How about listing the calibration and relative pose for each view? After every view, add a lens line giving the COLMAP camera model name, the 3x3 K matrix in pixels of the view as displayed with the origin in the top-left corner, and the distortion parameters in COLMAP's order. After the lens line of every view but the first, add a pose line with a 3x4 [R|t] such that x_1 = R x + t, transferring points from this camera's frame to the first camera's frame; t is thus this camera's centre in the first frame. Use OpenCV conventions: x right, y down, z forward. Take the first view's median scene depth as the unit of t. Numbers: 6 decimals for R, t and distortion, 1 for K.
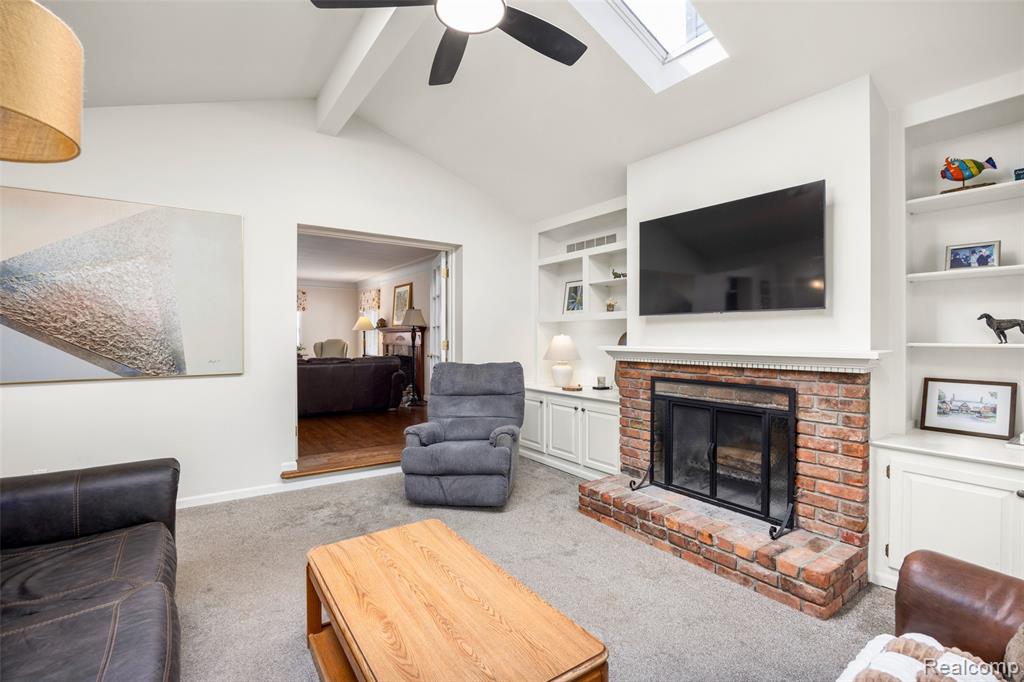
lens RADIAL K [[468.8, 0, 513.4], [0, 468.8, 337.6], [0, 0, 1]] dist [-0.012396, 0.000181]
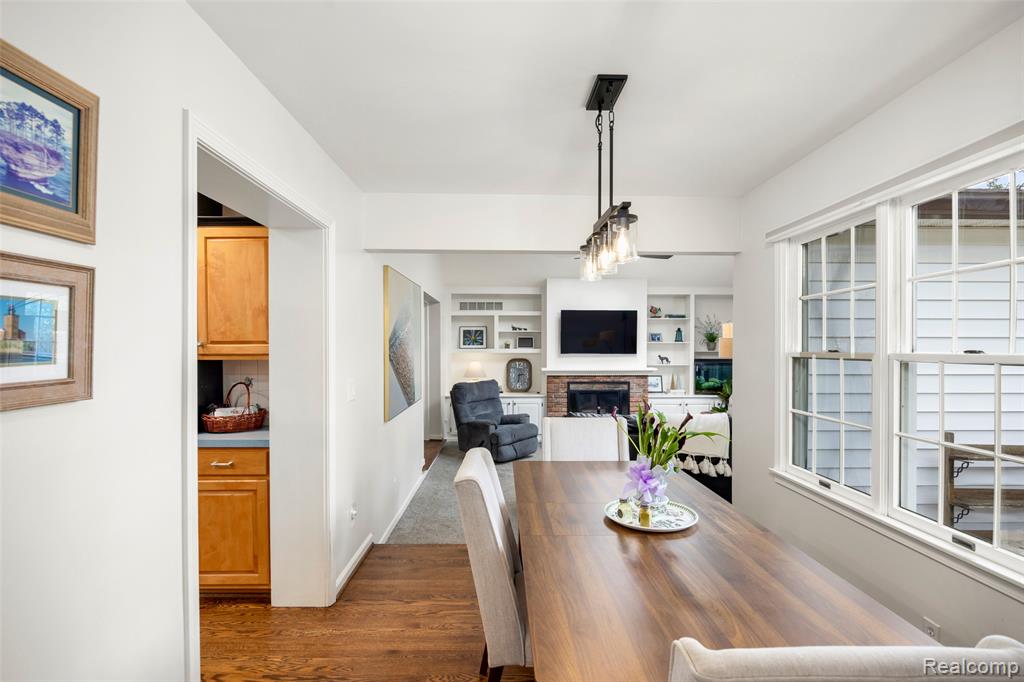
lens RADIAL K [[500.8, 0, 510.5], [0, 500.8, 345.6], [0, 0, 1]] dist [-0.062715, -0.000019]
pose [[0.557461, -0.003071, 0.830197, -1.904776], [0.001441, 0.999995, 0.002731, -0.099139], [-0.830202, -0.000326, 0.557463, -0.083634]]
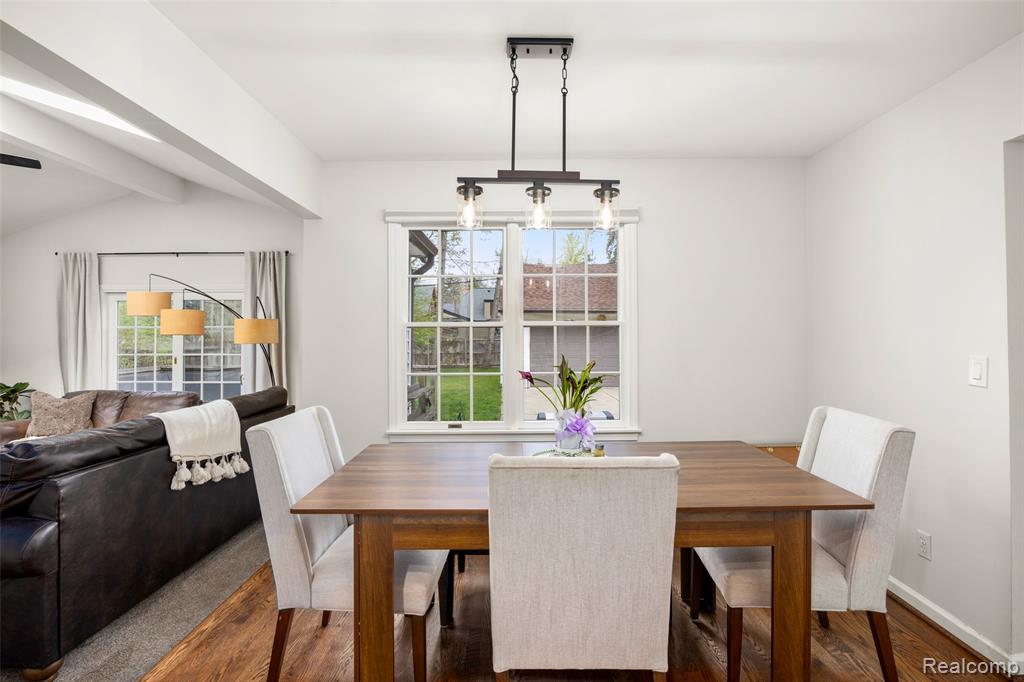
lens RADIAL K [[471.7, 0, 512.8], [0, 471.7, 320.9], [0, 0, 1]] dist [-0.014660, -0.000225]
pose [[-0.825924, 0.014195, 0.563603, -1.613148], [-0.000199, 0.999676, -0.025470, -0.061432], [-0.563782, -0.021148, -0.825653, 0.674649]]
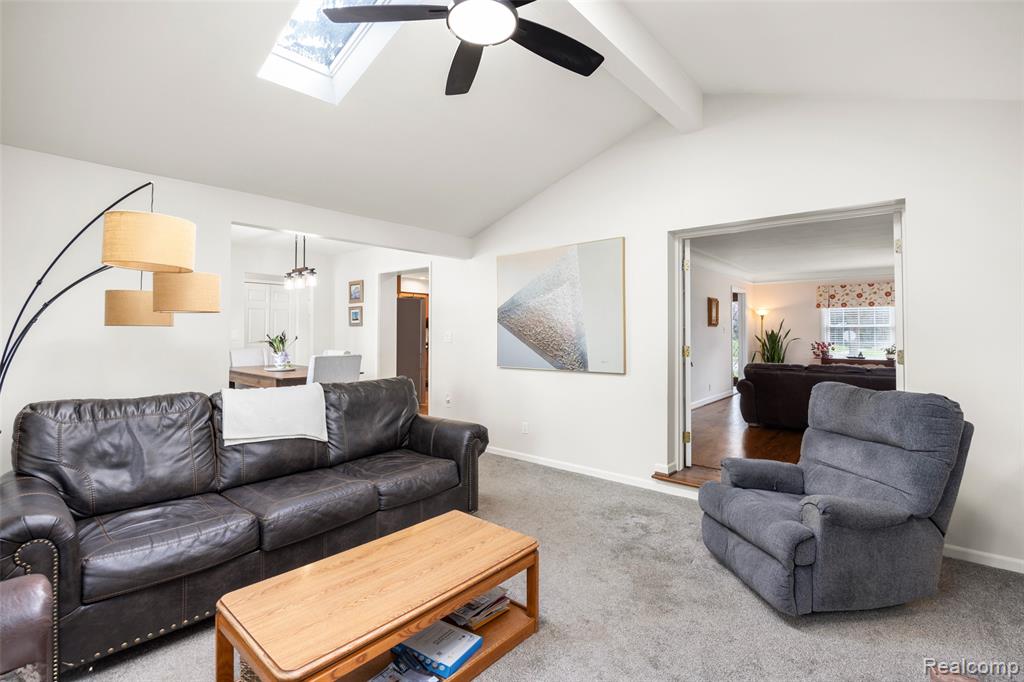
lens RADIAL K [[471.7, 0, 512.8], [0, 471.7, 320.9], [0, 0, 1]] dist [-0.014660, -0.000225]
pose [[0.238758, -0.026865, -0.970707, 0.549492], [-0.000642, 0.999613, -0.027823, -0.023613], [0.971079, 0.007267, 0.238648, 0.518380]]
